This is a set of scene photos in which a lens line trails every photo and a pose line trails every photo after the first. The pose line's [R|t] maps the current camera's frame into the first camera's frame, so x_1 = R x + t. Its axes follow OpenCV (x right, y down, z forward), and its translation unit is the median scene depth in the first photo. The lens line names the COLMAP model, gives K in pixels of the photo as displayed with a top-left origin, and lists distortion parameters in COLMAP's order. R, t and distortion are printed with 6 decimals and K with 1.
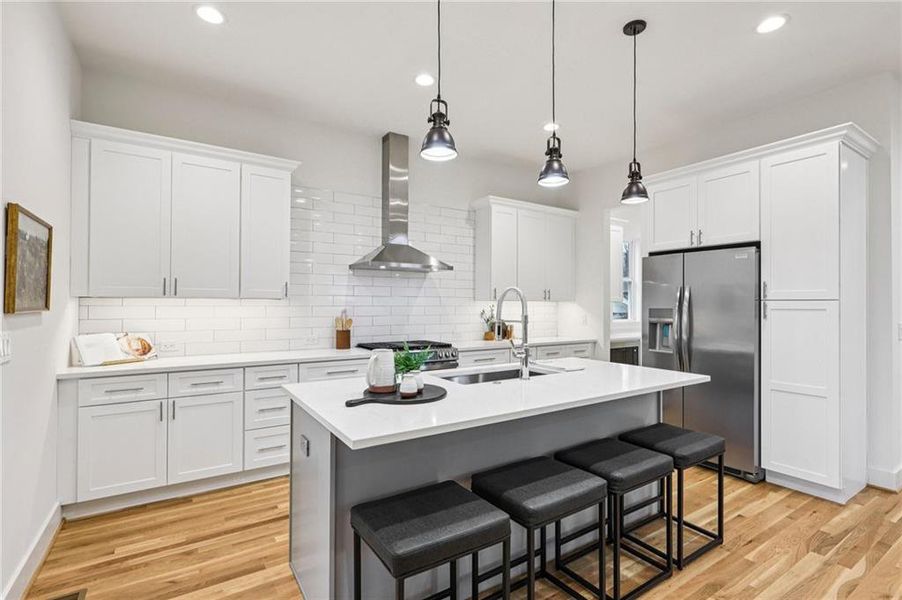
lens RADIAL K [[430.6, 0, 459.7], [0, 430.6, 302.2], [0, 0, 1]] dist [-0.010842, 0.001006]
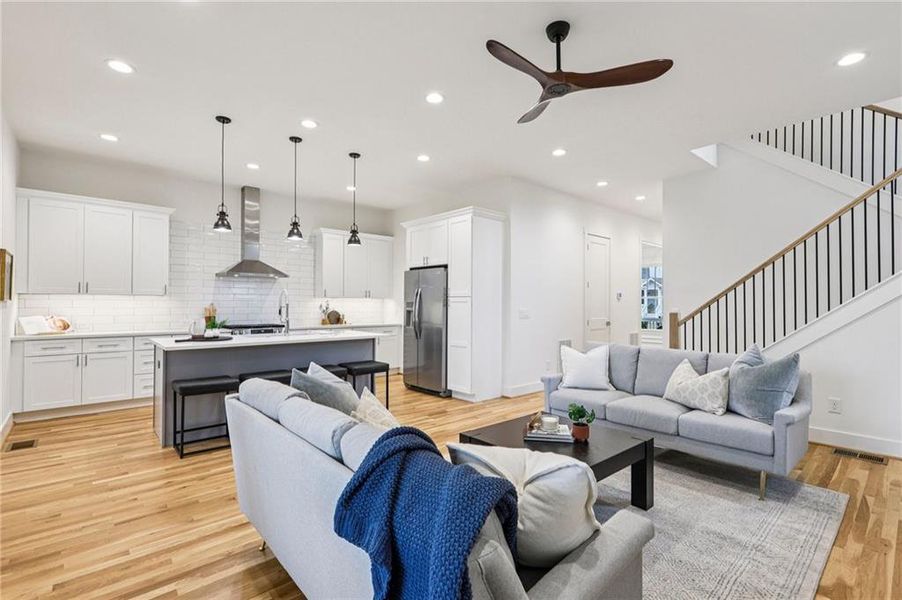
lens RADIAL K [[418.0, 0, 456.9], [0, 418.0, 301.2], [0, 0, 1]] dist [0.000518, -0.000341]
pose [[0.988286, 0.001277, 0.152608, 0.485127], [-0.001163, 0.999999, -0.000839, 0.015167], [-0.152609, 0.000652, 0.988286, -0.786107]]
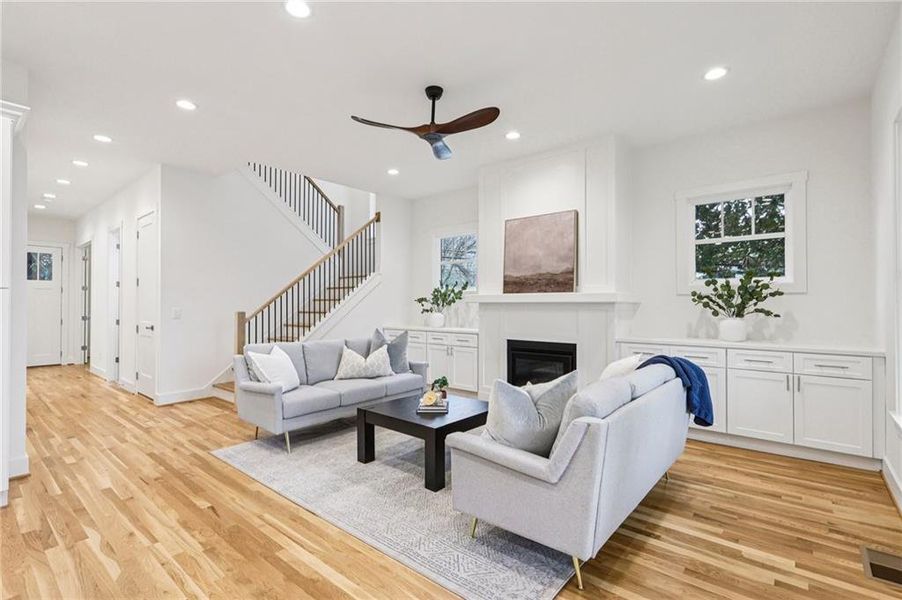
lens RADIAL K [[417.7, 0, 448.6], [0, 417.7, 301.9], [0, 0, 1]] dist [-0.000838, -0.000131]
pose [[-0.279118, -0.000605, 0.960257, -0.242961], [-0.006172, 0.999980, -0.001164, 0.015422], [-0.960237, -0.006252, -0.279116, 0.289841]]
